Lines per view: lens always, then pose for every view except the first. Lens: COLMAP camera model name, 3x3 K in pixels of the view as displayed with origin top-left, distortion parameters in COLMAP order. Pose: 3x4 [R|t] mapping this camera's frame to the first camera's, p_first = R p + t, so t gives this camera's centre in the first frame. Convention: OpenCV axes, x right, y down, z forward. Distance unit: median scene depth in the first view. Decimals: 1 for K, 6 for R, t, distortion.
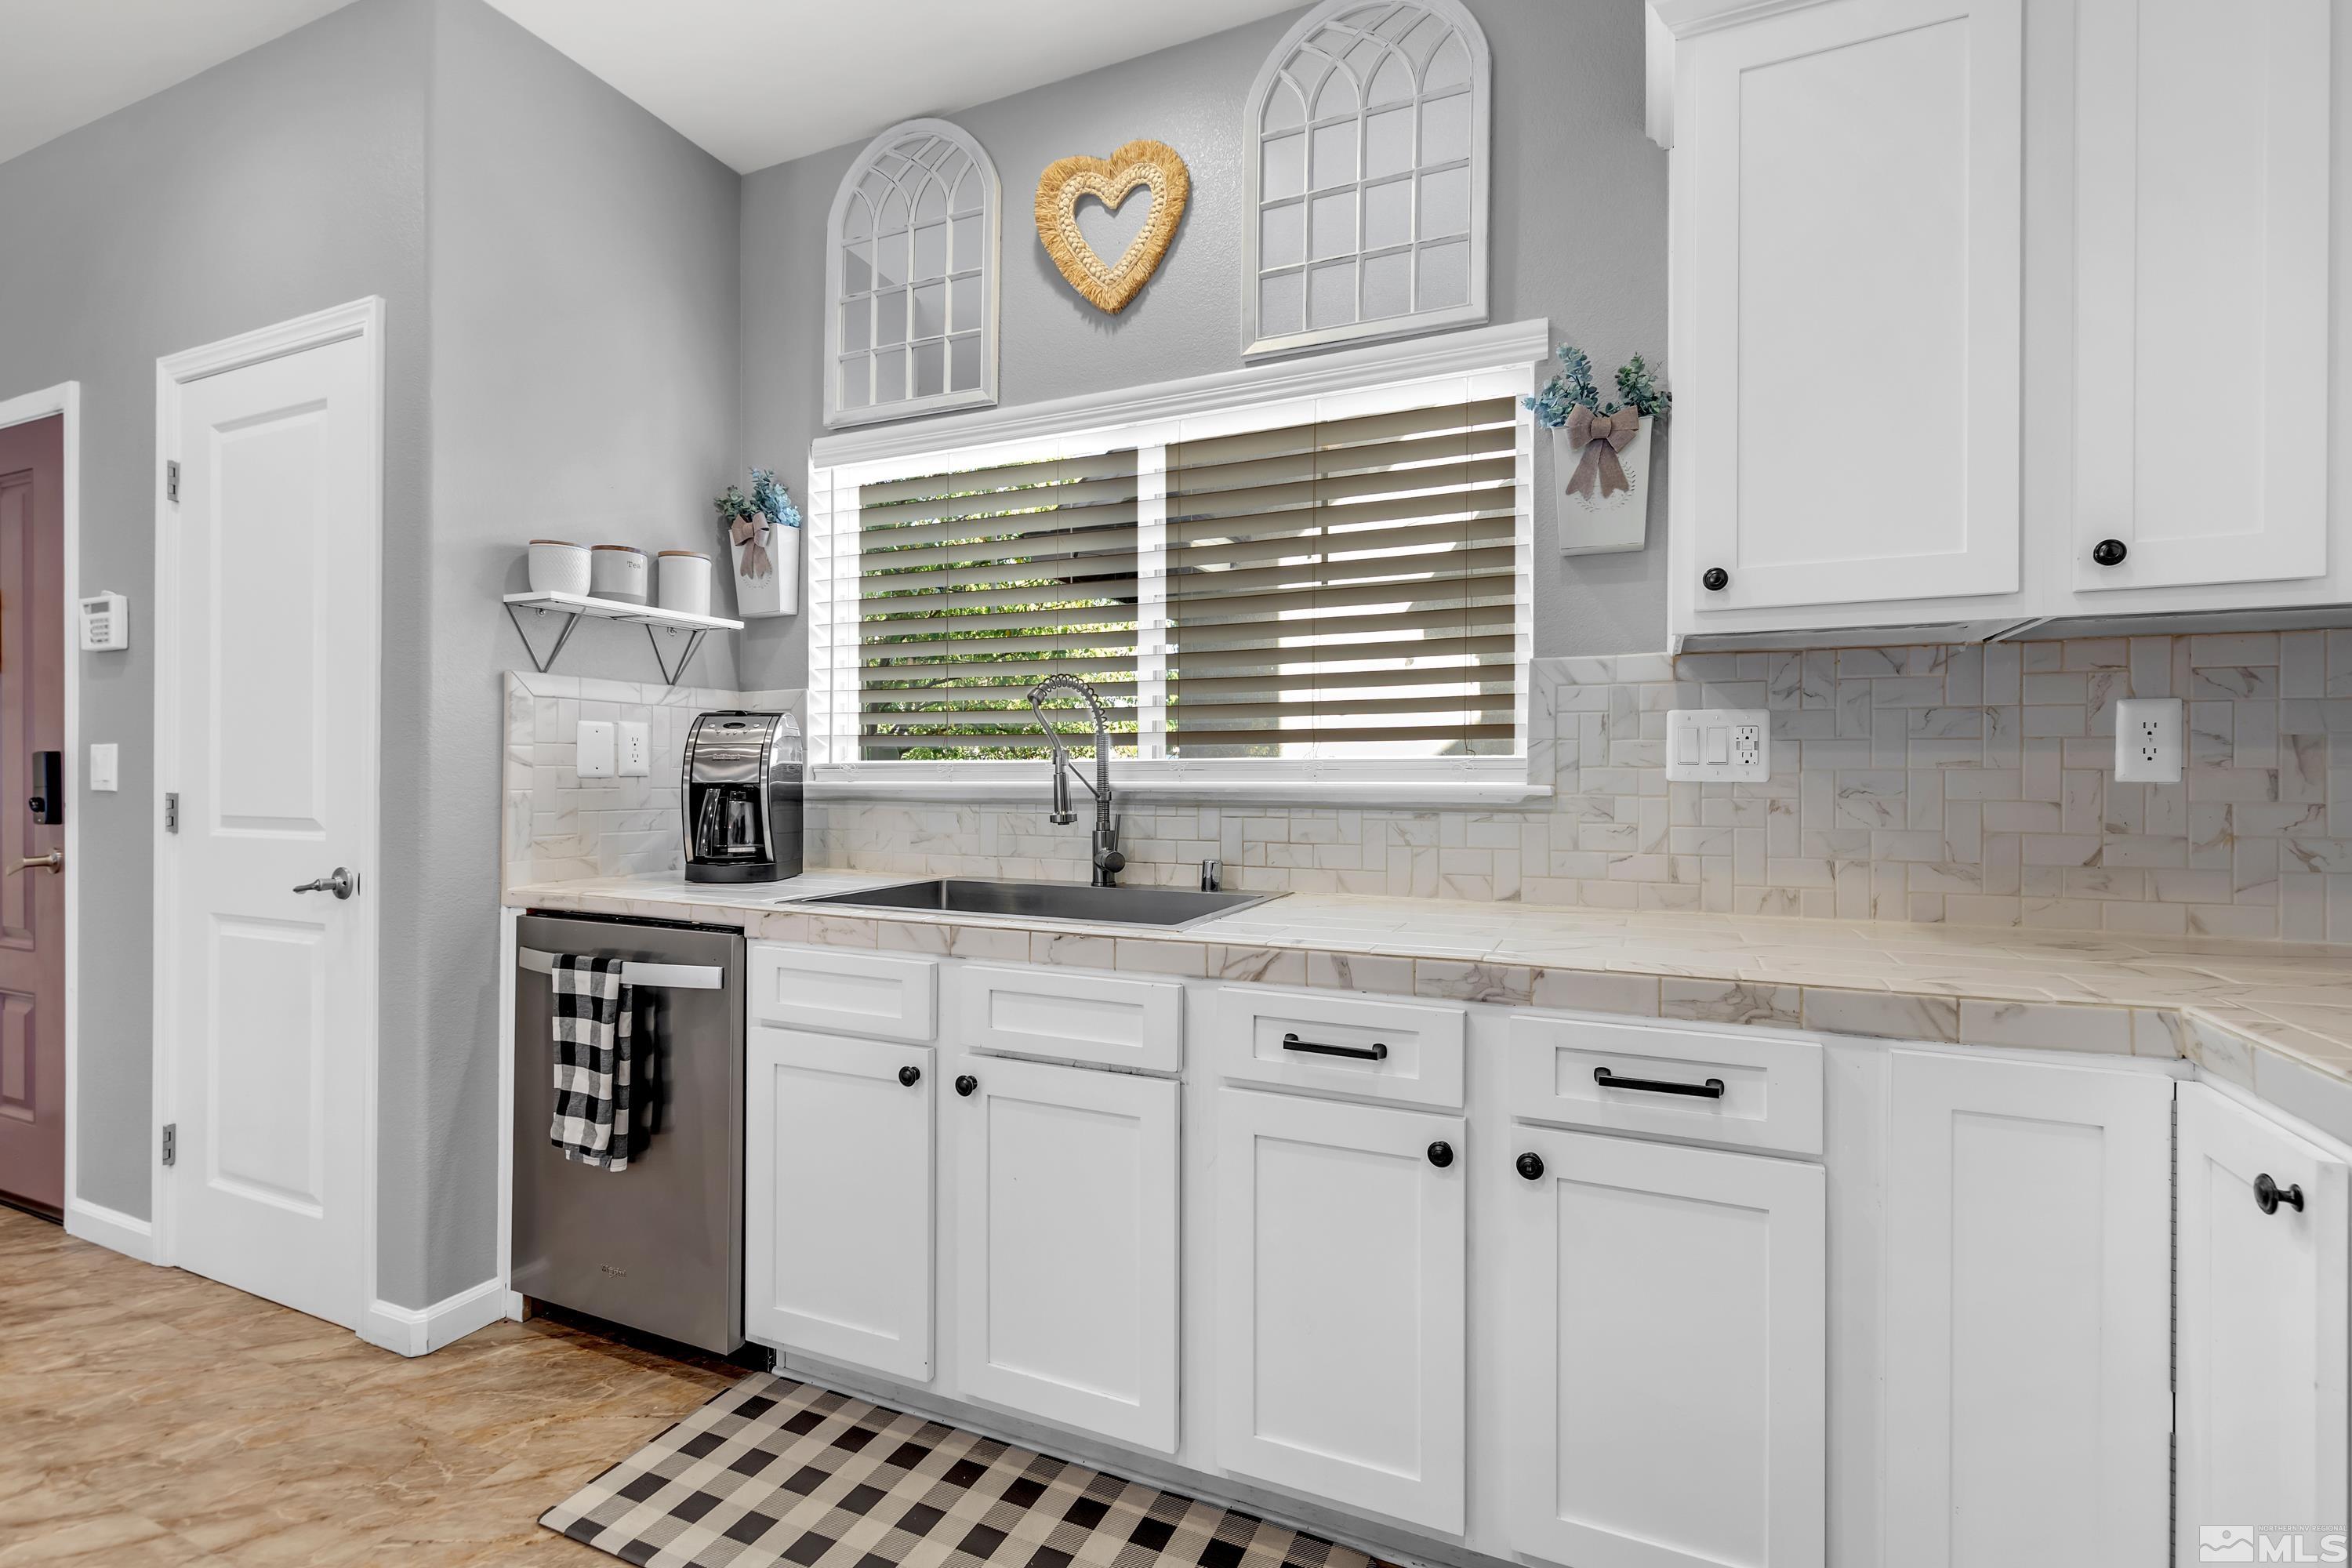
lens RADIAL K [[1033.1, 0, 1205.0], [0, 1033.1, 773.8], [0, 0, 1]] dist [0.003045, 0.000504]
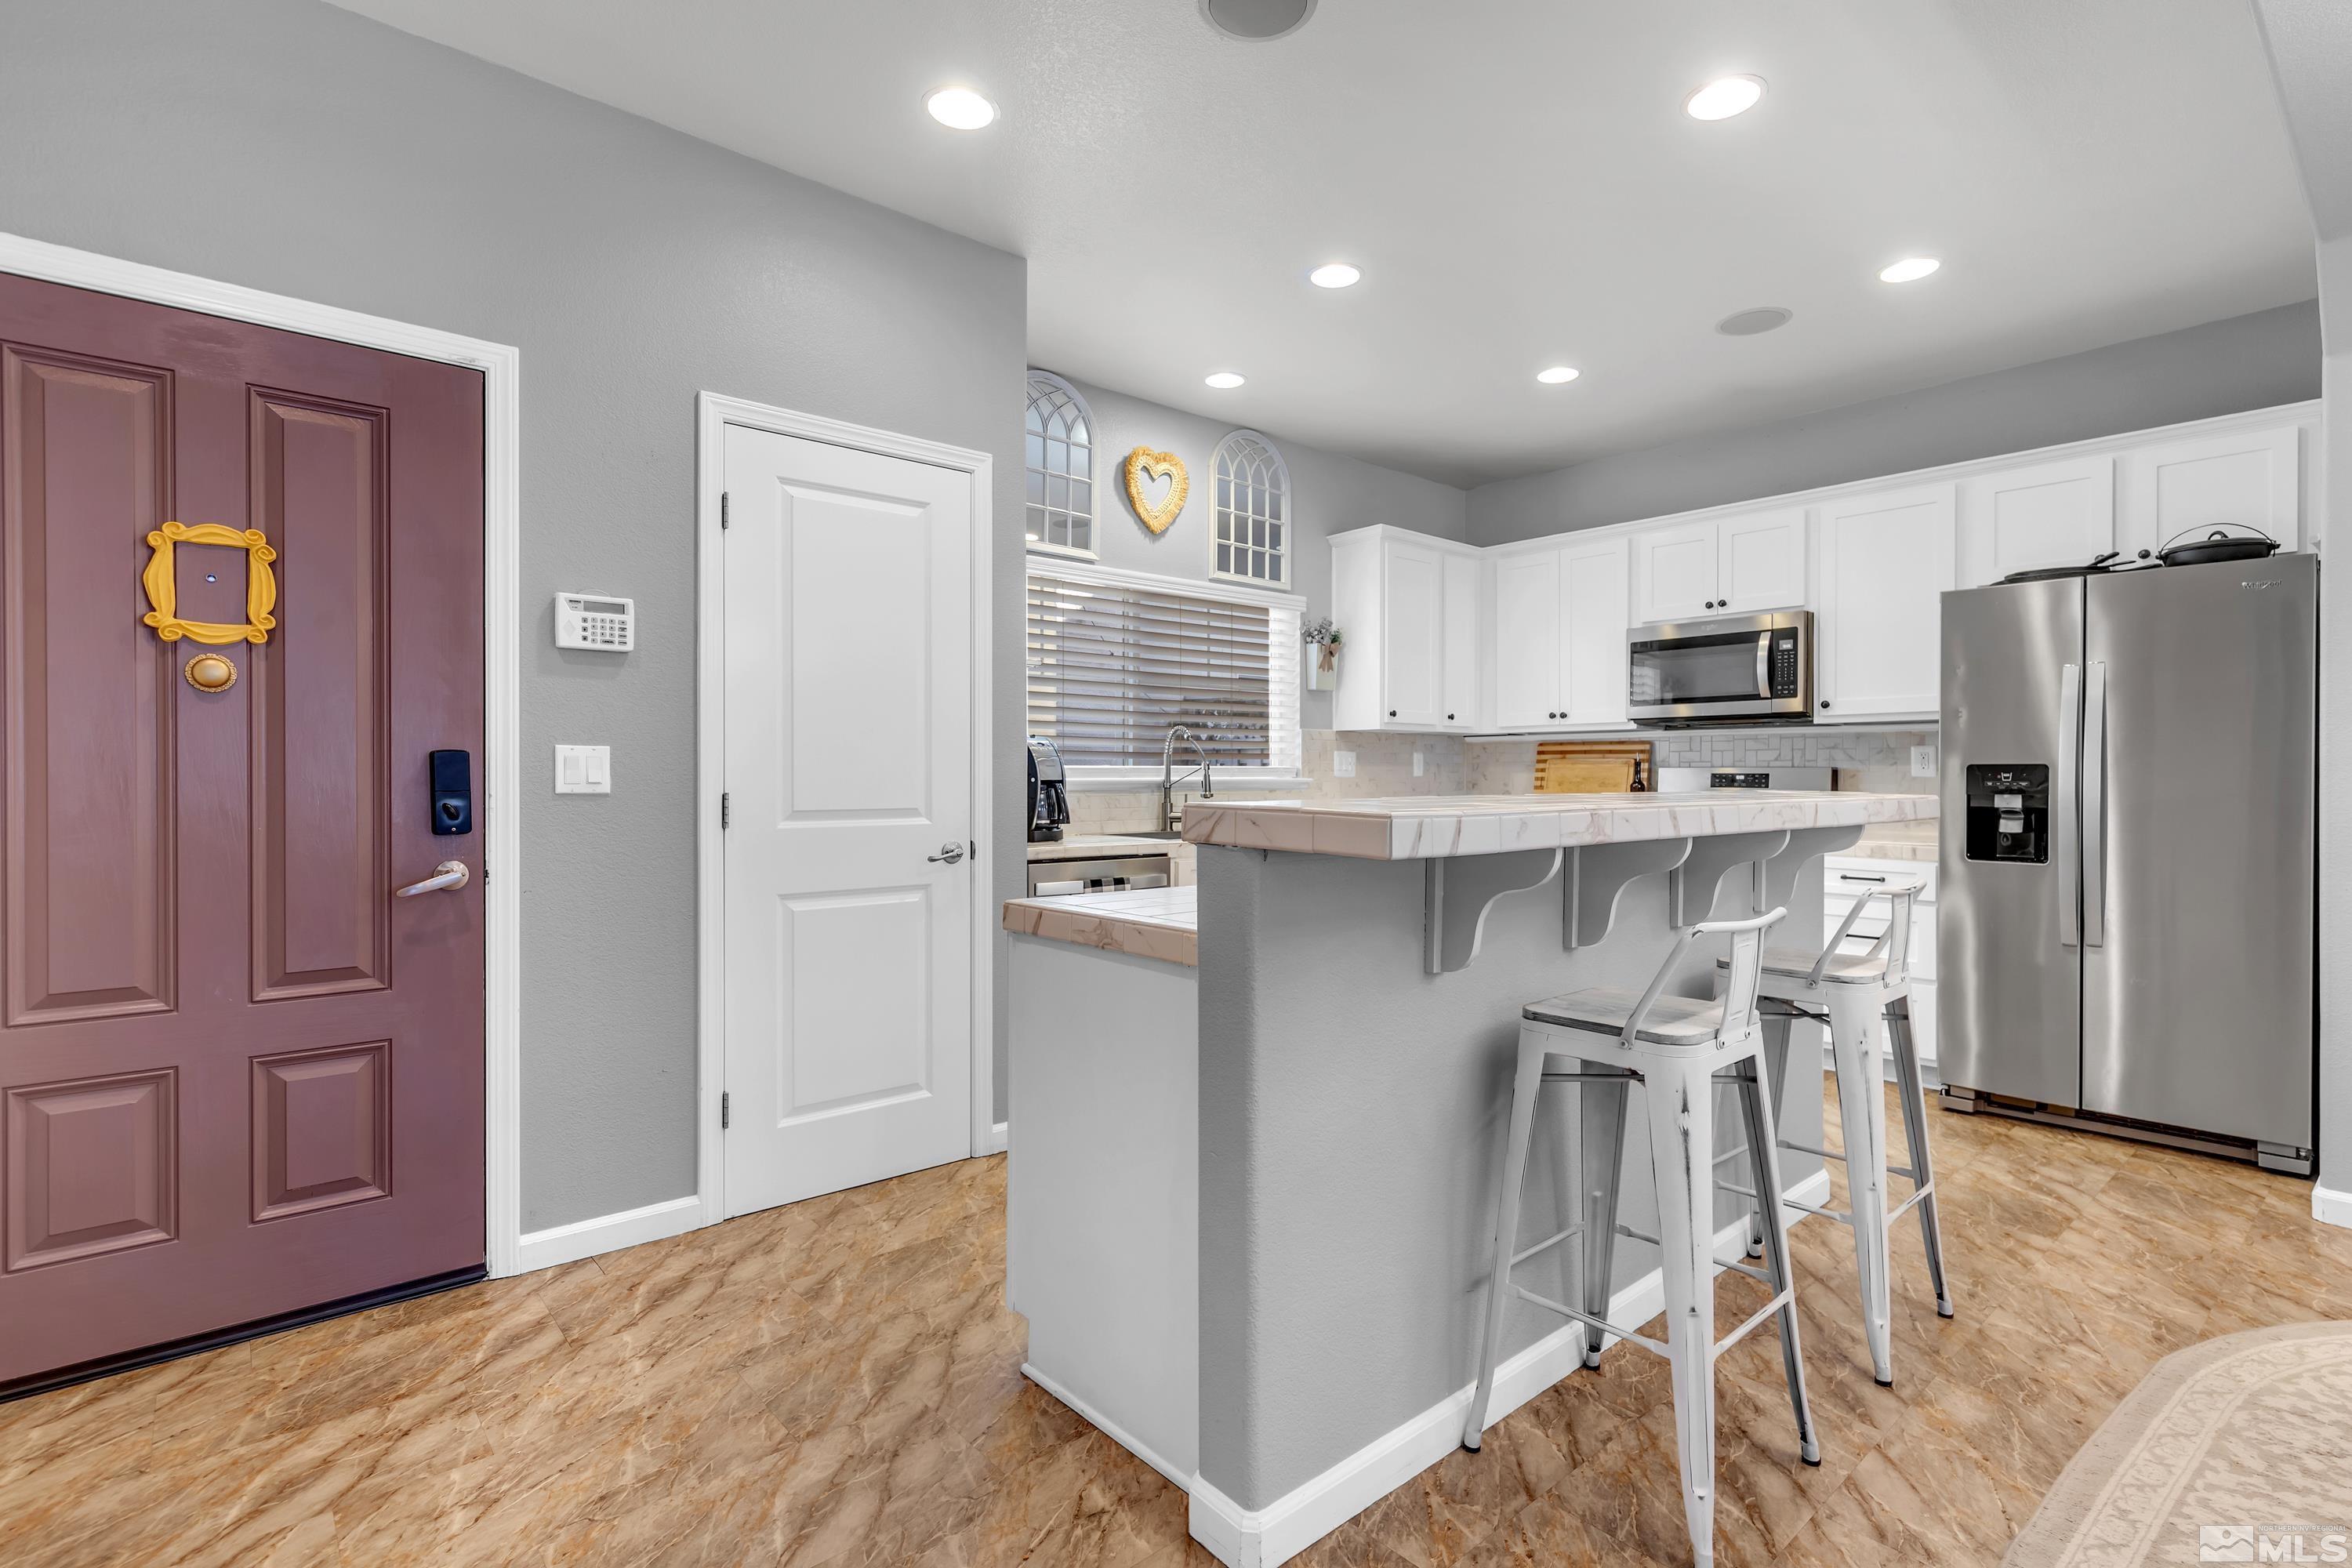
lens RADIAL K [[1112.2, 0, 1206.1], [0, 1112.2, 782.2], [0, 0, 1]] dist [0.000462, 0.000559]
pose [[0.428183, -0.008551, 0.903652, -2.255773], [-0.001716, 0.999946, 0.010276, -0.007648], [-0.903691, -0.005951, 0.428145, 0.035232]]
